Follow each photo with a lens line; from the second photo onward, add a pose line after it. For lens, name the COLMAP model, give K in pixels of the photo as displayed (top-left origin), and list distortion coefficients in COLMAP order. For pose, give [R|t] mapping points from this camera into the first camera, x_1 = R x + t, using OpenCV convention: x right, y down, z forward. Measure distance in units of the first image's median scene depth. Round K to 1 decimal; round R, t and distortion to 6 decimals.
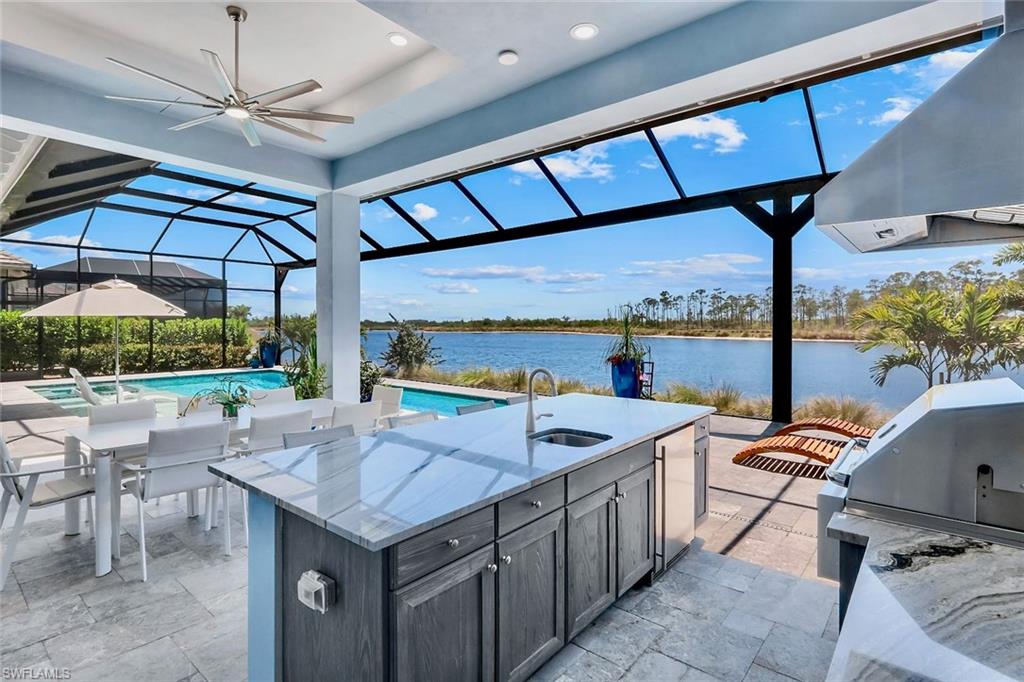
lens RADIAL K [[502.9, 0, 521.5], [0, 502.9, 331.1], [0, 0, 1]] dist [0.003375, -0.000347]
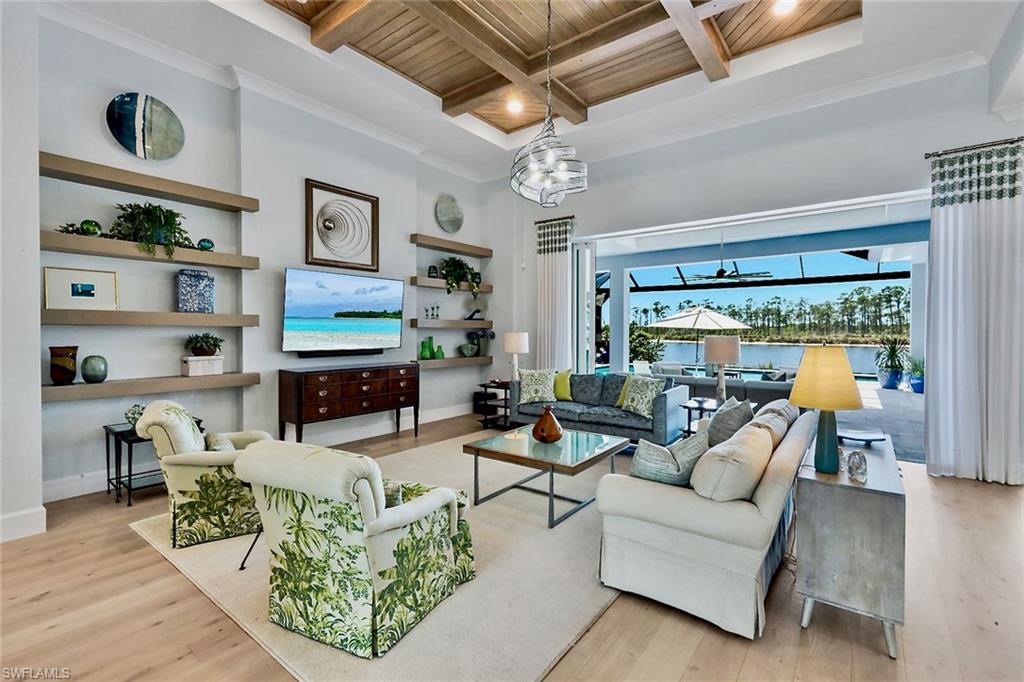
lens RADIAL K [[453.9, 0, 507.6], [0, 453.9, 338.9], [0, 0, 1]] dist [-0.006678, 0.000752]
pose [[0.999638, -0.000319, 0.026890, -0.617341], [0.000165, 0.999984, 0.005732, -0.000814], [-0.026891, -0.005725, 0.999622, -0.202055]]
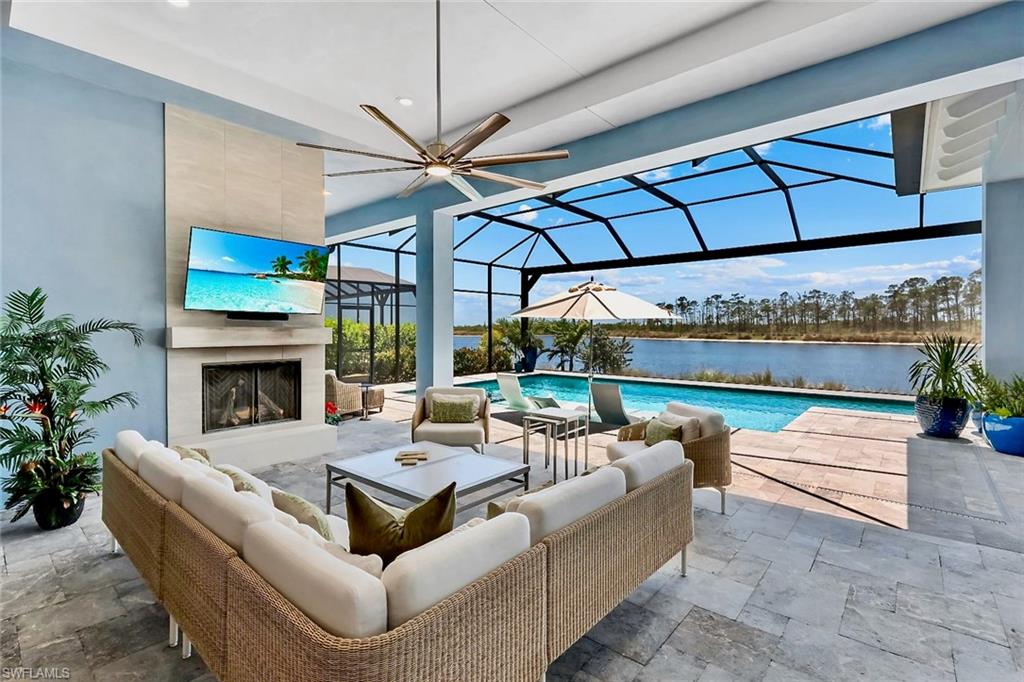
lens RADIAL K [[468.2, 0, 512.4], [0, 468.2, 334.4], [0, 0, 1]] dist [0.002259, -0.000757]
pose [[0.999818, -0.002961, -0.018854, -0.392957], [0.002936, 0.999995, -0.001342, 0.000679], [0.018858, 0.001286, 0.999821, 0.044473]]
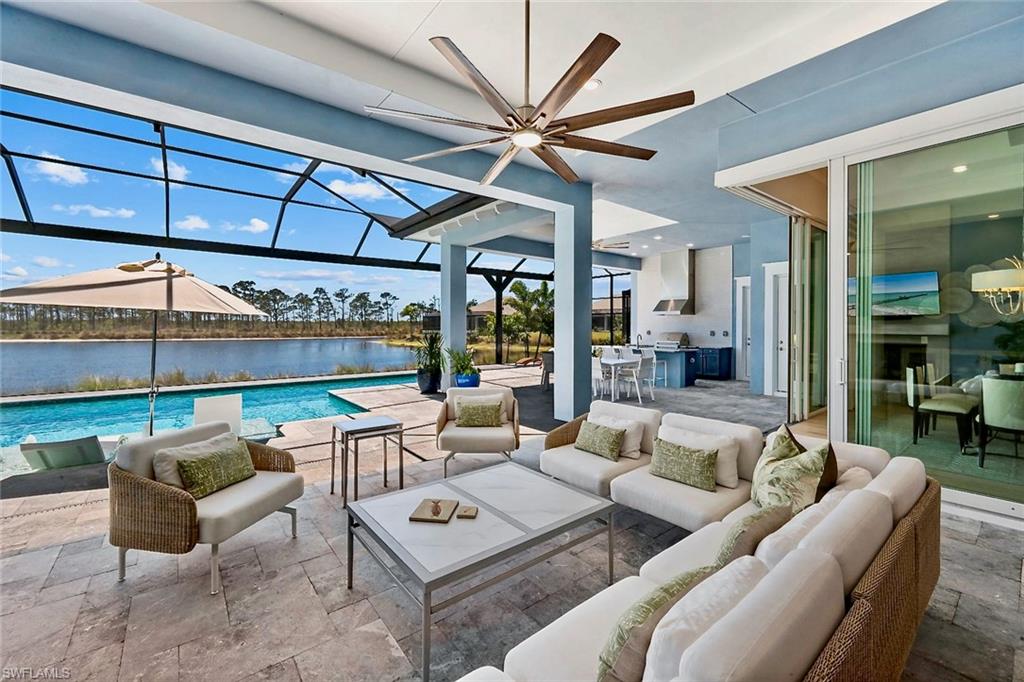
lens RADIAL K [[419.6, 0, 507.1], [0, 419.6, 333.0], [0, 0, 1]] dist [0.003178, -0.000738]
pose [[0.208173, -0.012620, 0.978011, -0.531447], [0.008140, 0.999904, 0.011170, 0.000100], [-0.978058, 0.005636, 0.208256, 0.178196]]
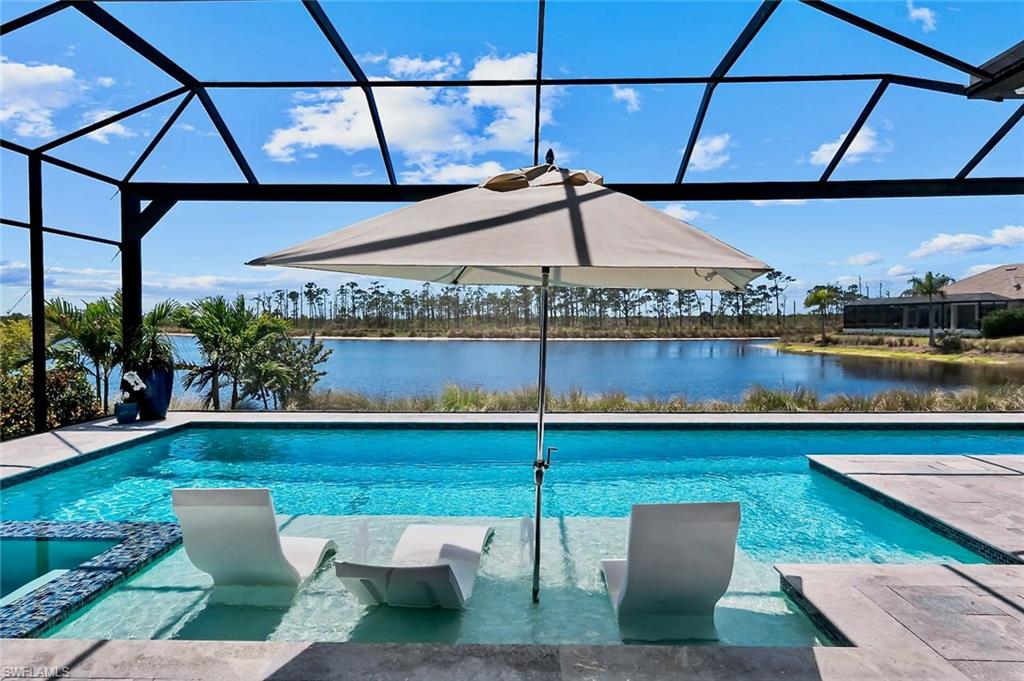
lens RADIAL K [[593.3, 0, 503.7], [0, 593.3, 342.5], [0, 0, 1]] dist [-0.001413, 0.000670]
pose [[0.790437, -0.020414, 0.612203, -0.437155], [0.008761, 0.999719, 0.022024, -0.001330], [-0.612481, -0.012045, 0.790393, 0.304822]]
